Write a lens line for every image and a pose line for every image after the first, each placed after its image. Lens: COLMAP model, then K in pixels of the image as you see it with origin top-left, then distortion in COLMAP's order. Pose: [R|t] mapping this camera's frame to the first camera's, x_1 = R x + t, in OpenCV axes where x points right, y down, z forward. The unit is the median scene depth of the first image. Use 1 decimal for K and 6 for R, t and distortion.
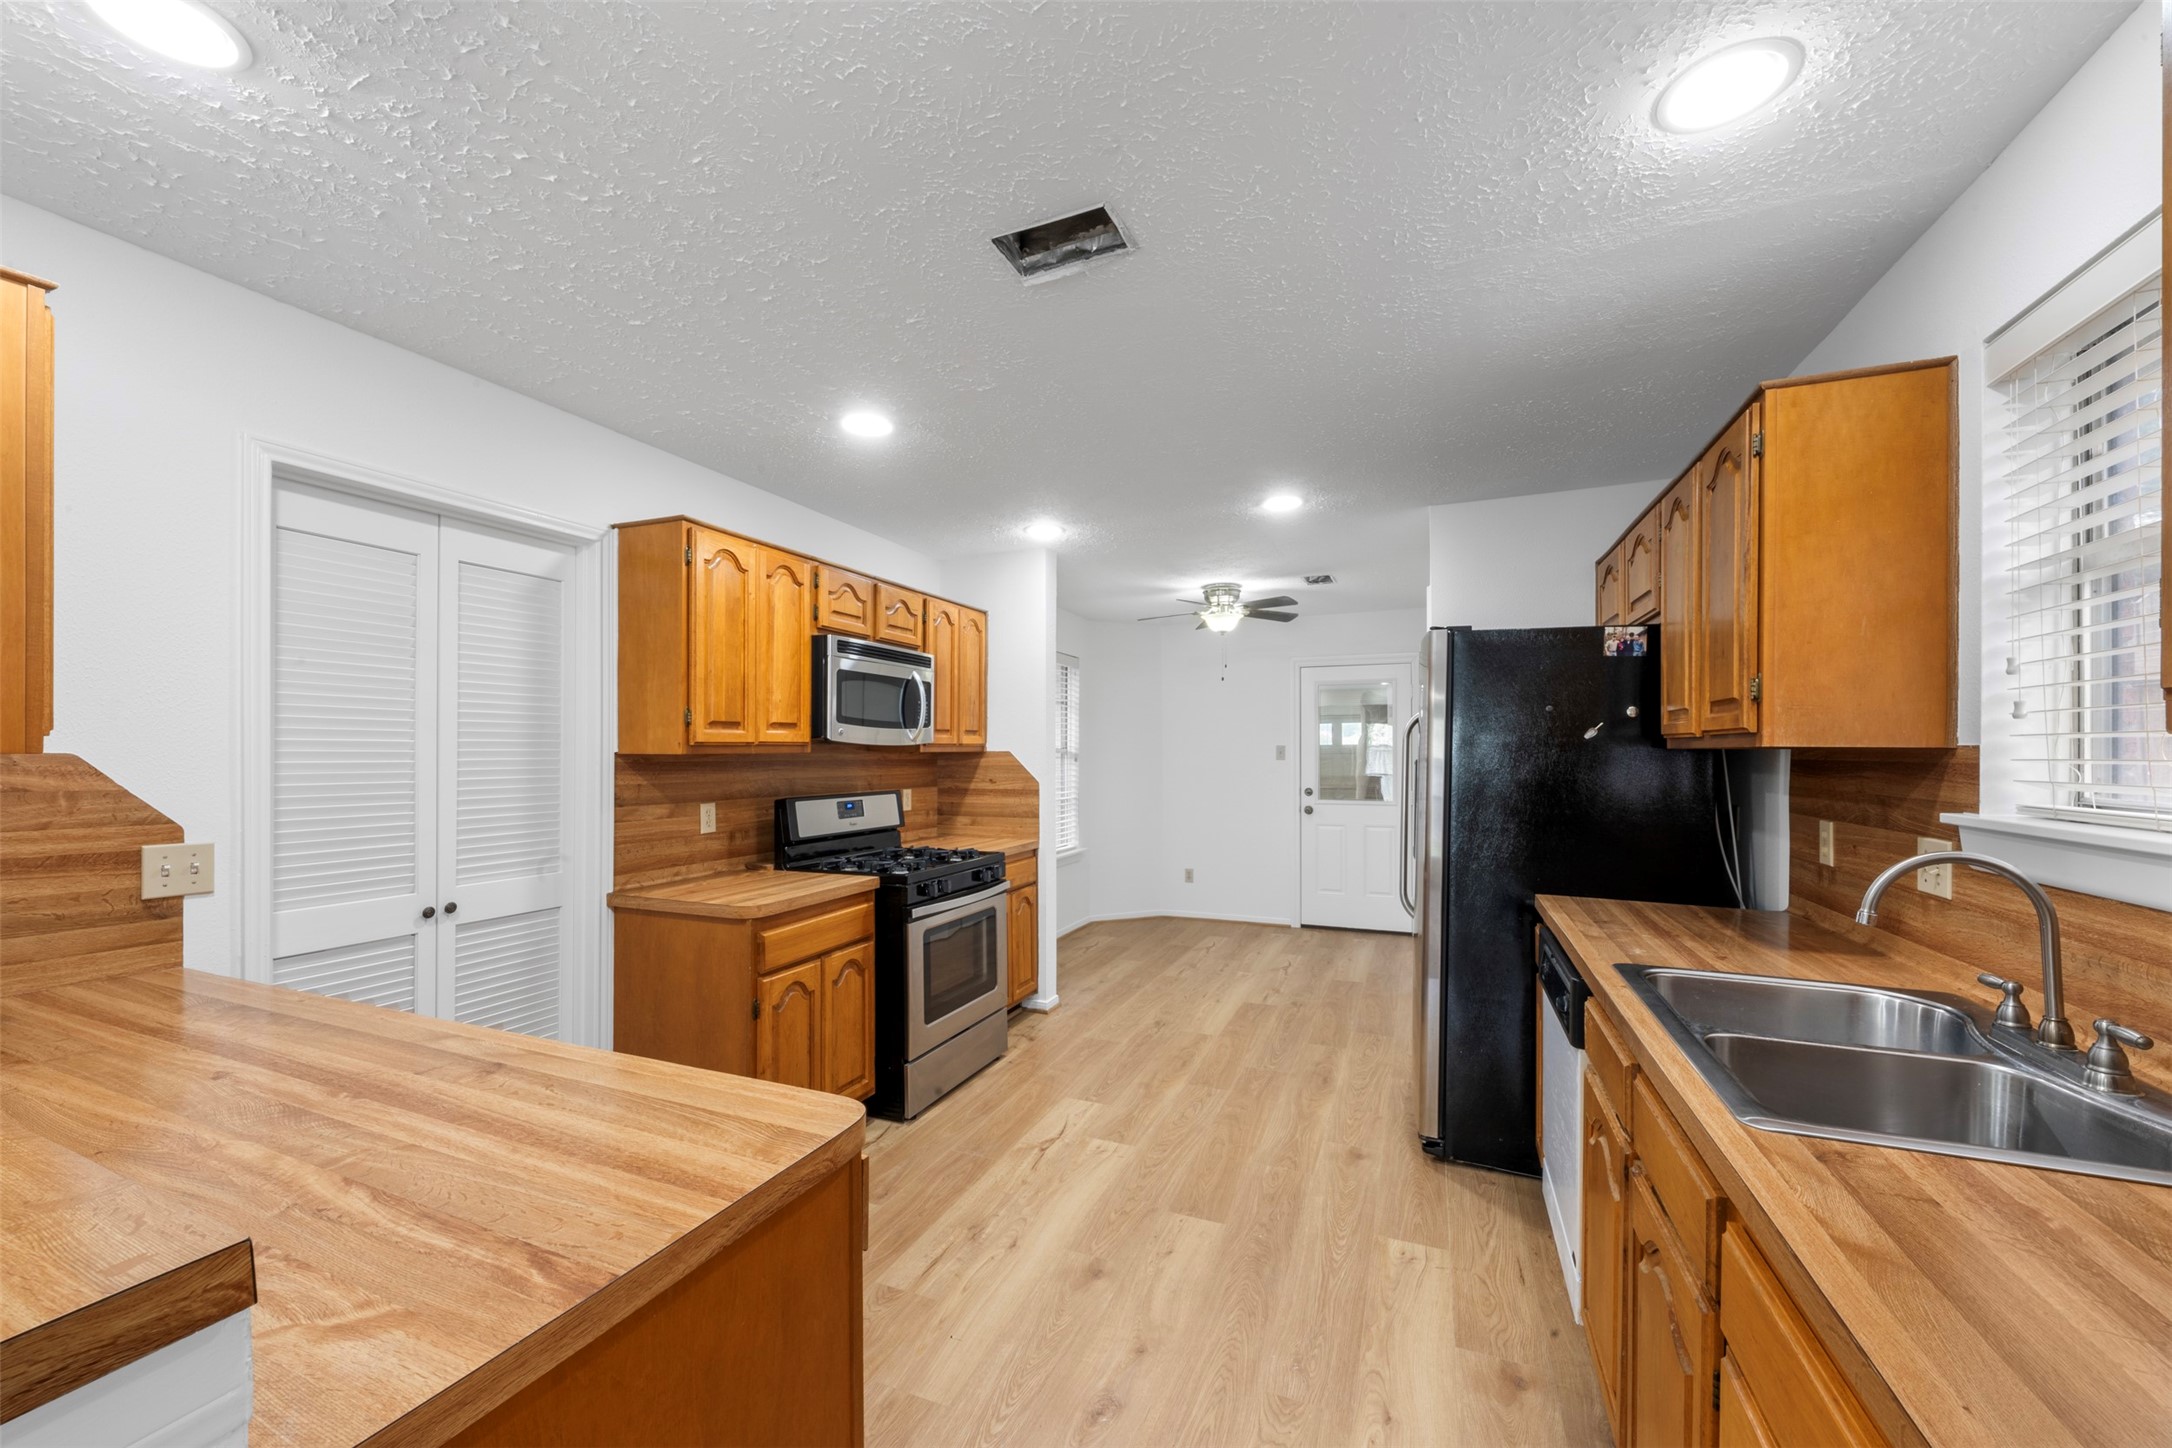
lens RADIAL K [[857.9, 0, 1091.6], [0, 857.9, 750.5], [0, 0, 1]] dist [0.018860, -0.009520]
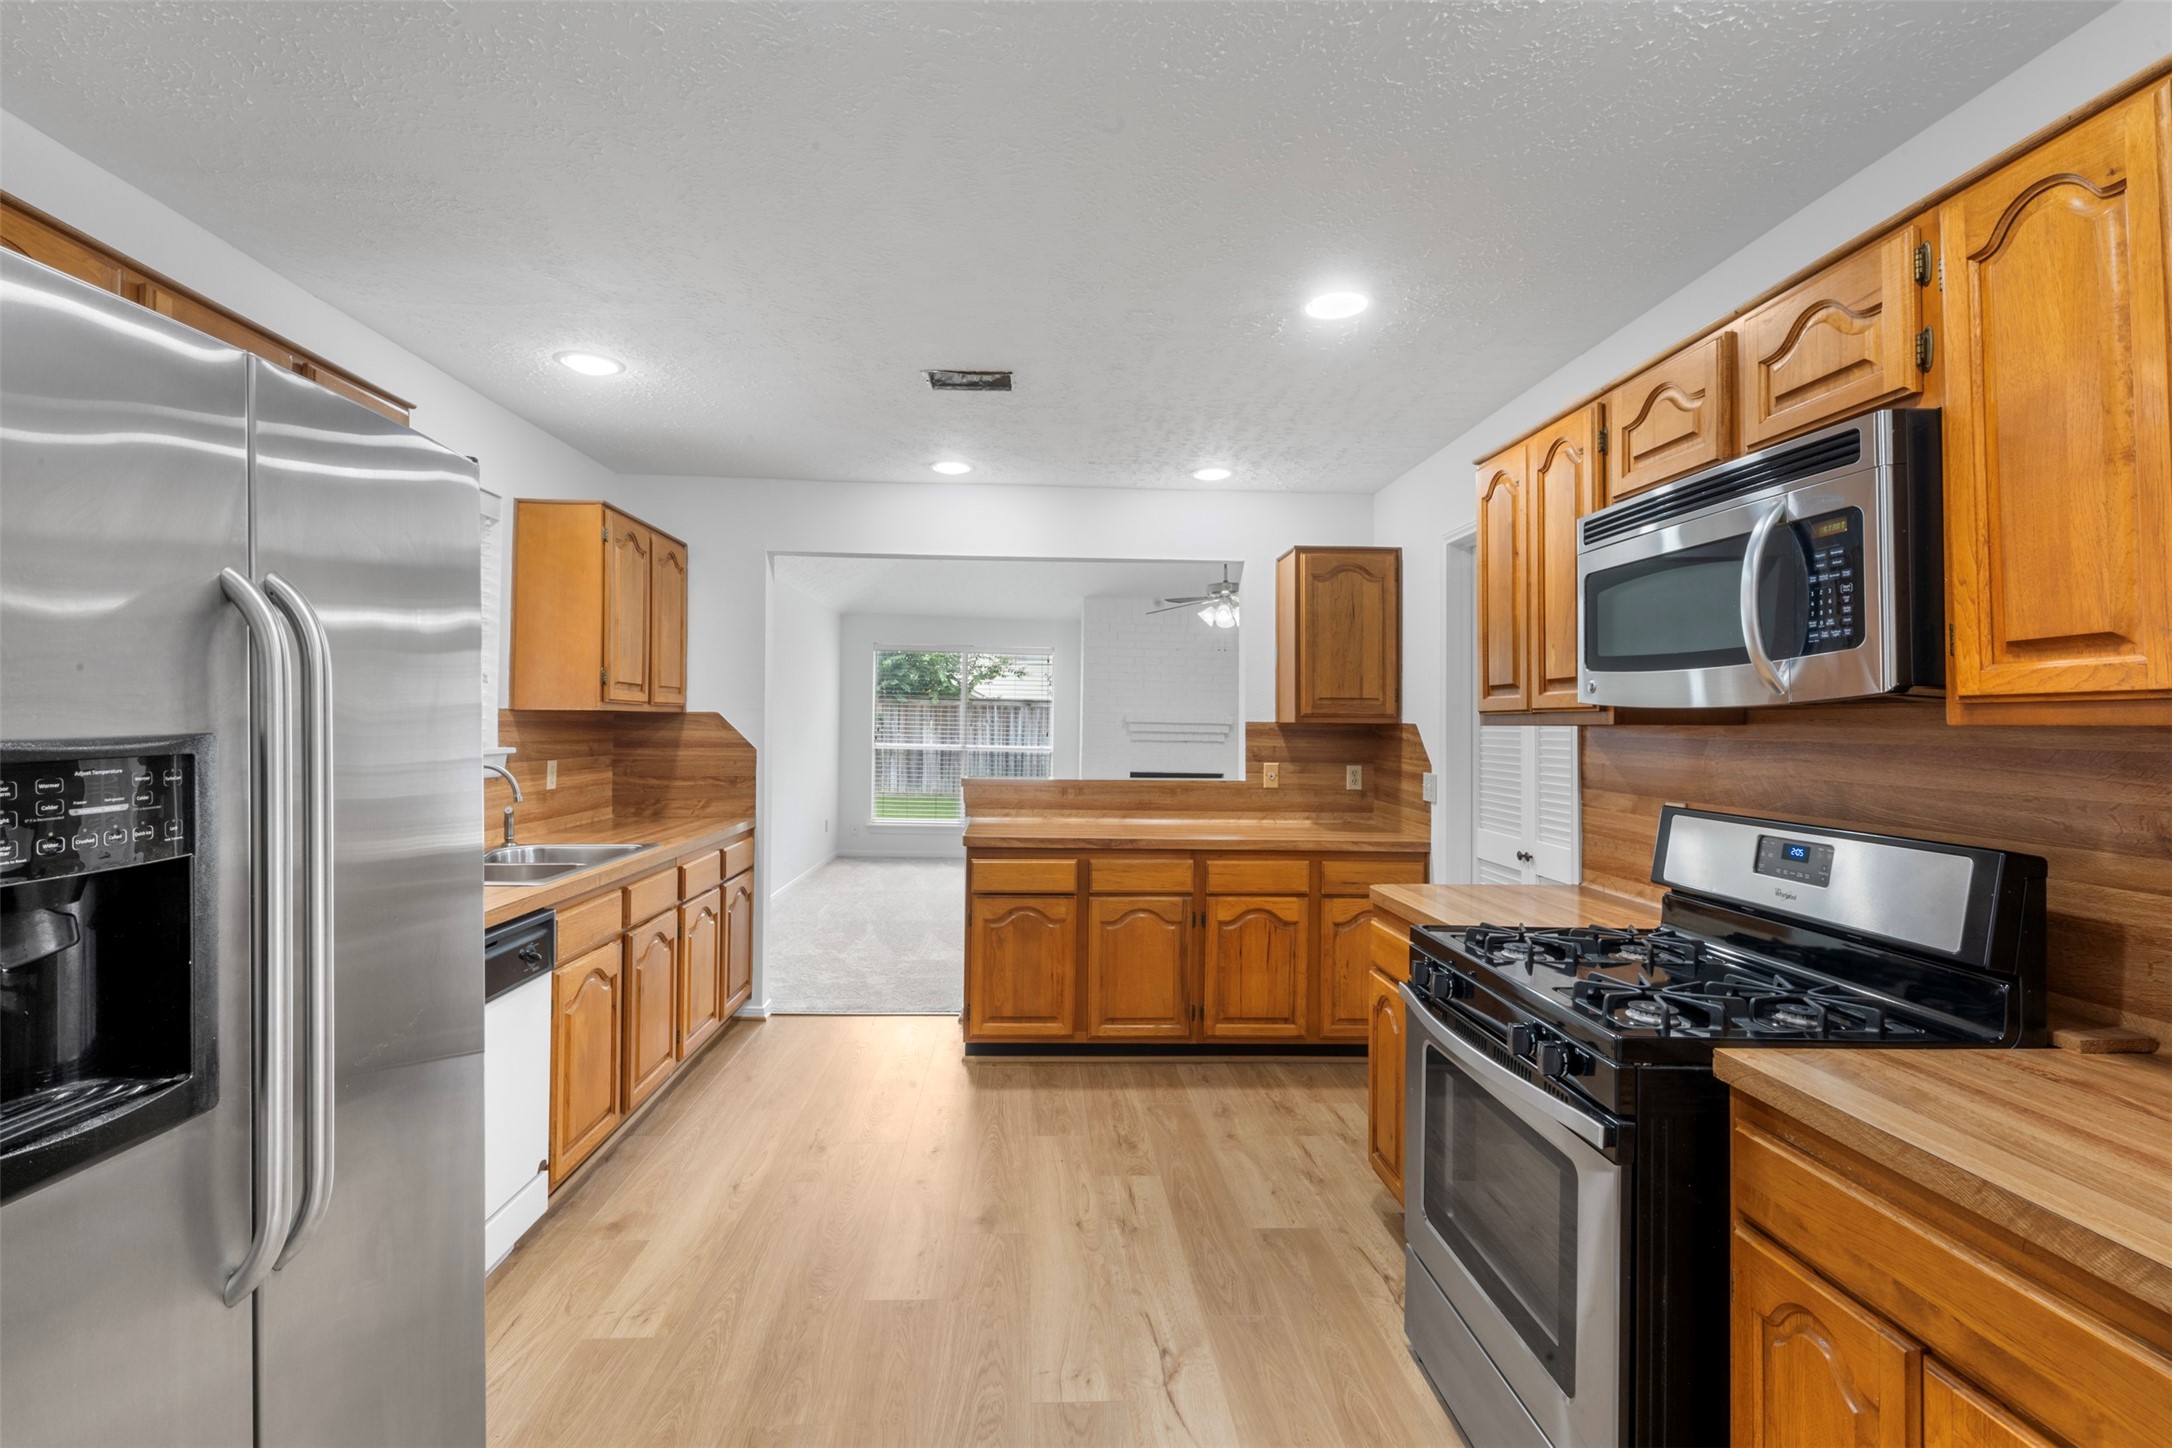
lens RADIAL K [[926.5, 0, 1055.2], [0, 926.5, 723.9], [0, 0, 1]] dist [-0.001546, -0.000051]
pose [[-0.916494, -0.007387, -0.399980, 0.244202], [-0.009566, 0.999948, 0.003450, 0.003258], [0.399933, 0.006988, -0.916518, 1.333685]]
